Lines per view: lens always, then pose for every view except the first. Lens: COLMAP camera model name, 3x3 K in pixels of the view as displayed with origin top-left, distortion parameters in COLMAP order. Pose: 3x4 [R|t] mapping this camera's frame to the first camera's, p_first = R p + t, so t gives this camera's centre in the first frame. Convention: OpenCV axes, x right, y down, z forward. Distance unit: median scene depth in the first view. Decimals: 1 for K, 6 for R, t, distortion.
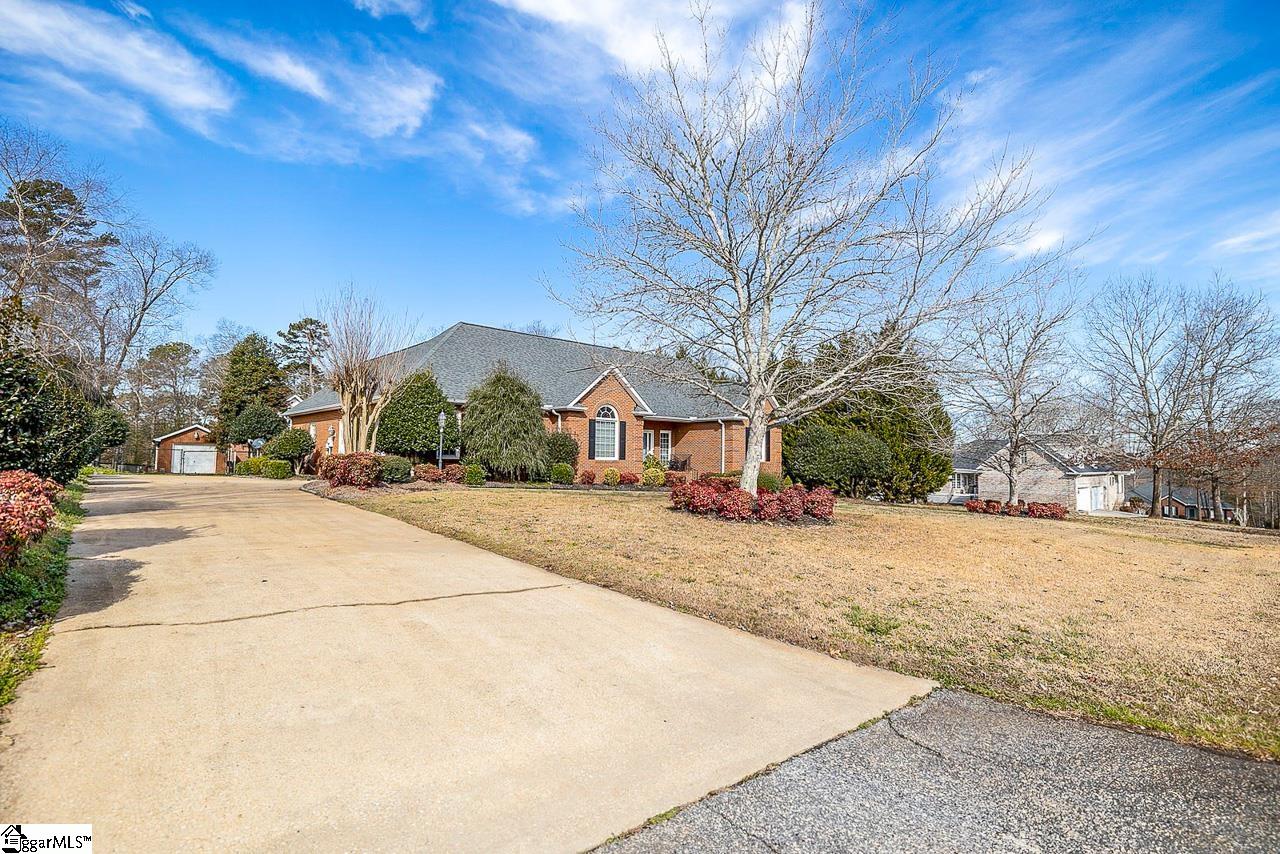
lens RADIAL K [[627.0, 0, 640.0], [0, 627.0, 427.0], [0, 0, 1]] dist [0.003133, -0.000139]
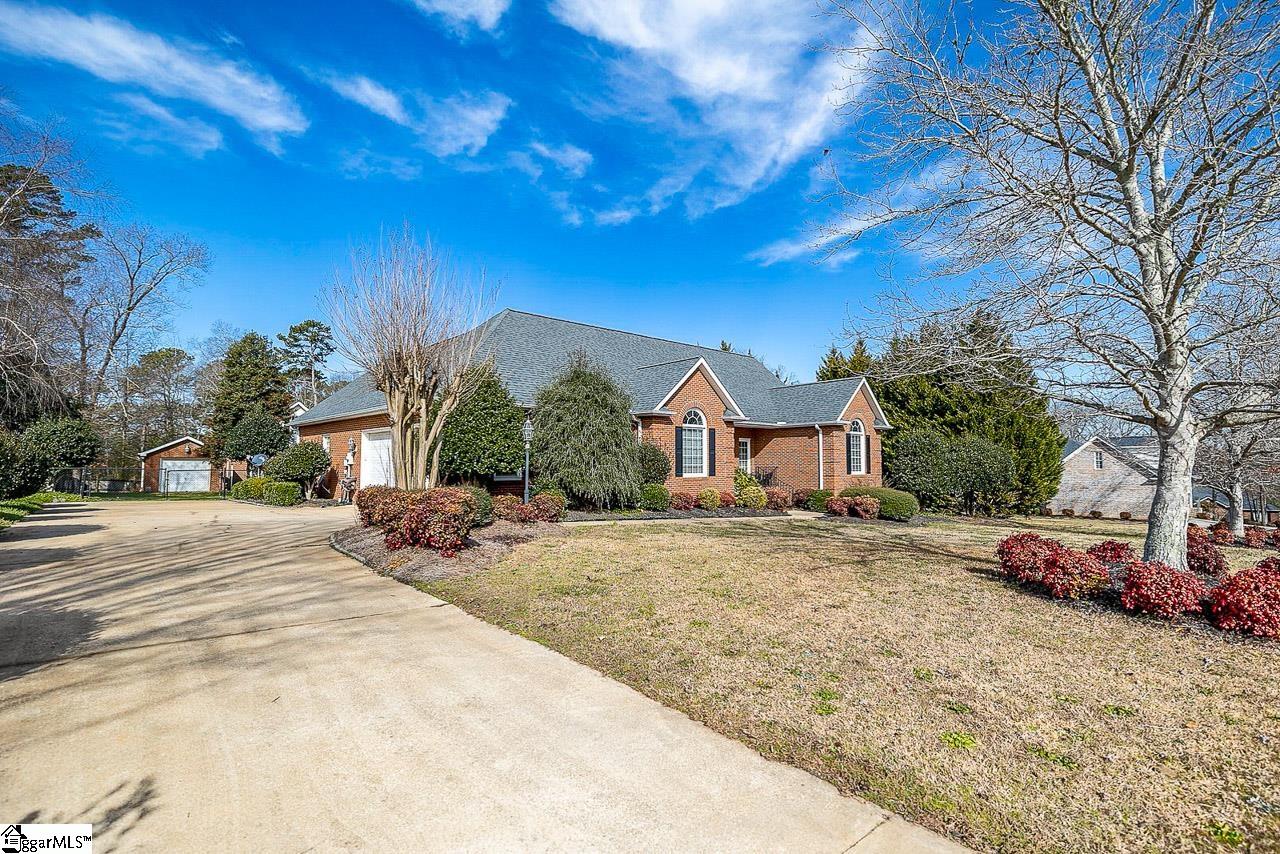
lens RADIAL K [[618.1, 0, 640.0], [0, 618.1, 427.0], [0, 0, 1]] dist [-0.002032, -0.000019]
pose [[0.999891, -0.011013, 0.009865, -0.125360], [0.011084, 0.999913, -0.007207, -0.006056], [-0.009785, 0.007316, 0.999925, 0.199441]]
